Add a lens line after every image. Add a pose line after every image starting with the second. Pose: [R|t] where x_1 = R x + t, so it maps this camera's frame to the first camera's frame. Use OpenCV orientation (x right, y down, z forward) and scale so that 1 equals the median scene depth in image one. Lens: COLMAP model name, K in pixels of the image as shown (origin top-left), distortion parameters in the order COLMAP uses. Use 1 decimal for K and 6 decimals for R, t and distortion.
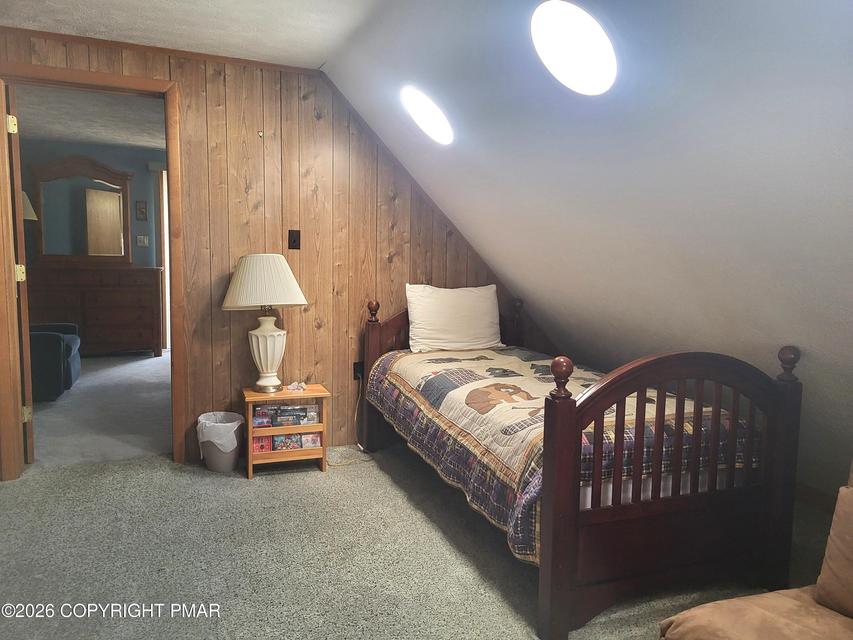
lens RADIAL K [[650.4, 0, 423.0], [0, 650.4, 318.6], [0, 0, 1]] dist [0.047702, -0.035063]
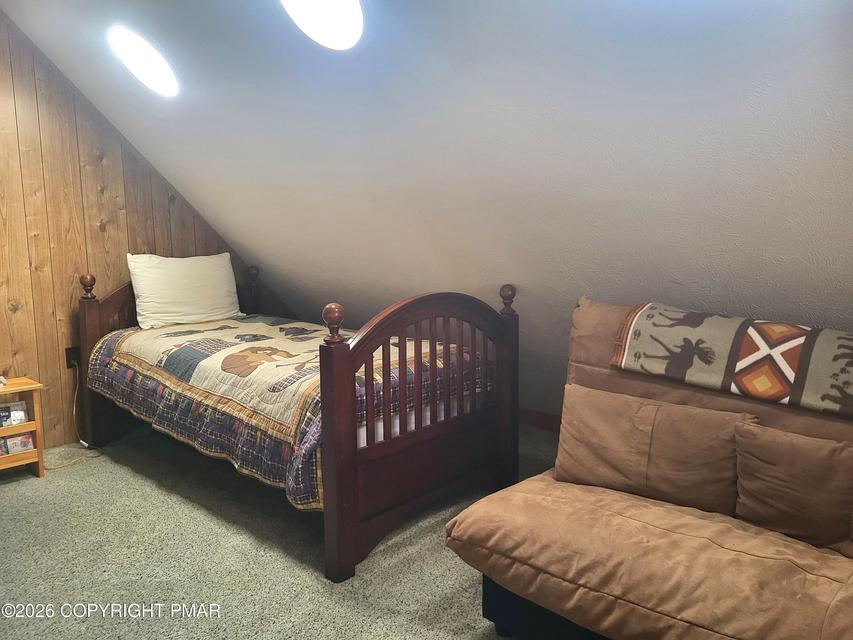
lens RADIAL K [[650.4, 0, 426.2], [0, 650.4, 320.1], [0, 0, 1]] dist [0.047702, -0.035063]
pose [[0.892435, -0.080184, 0.443993, -0.091452], [0.071209, 0.996779, 0.036886, 0.045679], [-0.445521, -0.001302, 0.895271, 0.010457]]
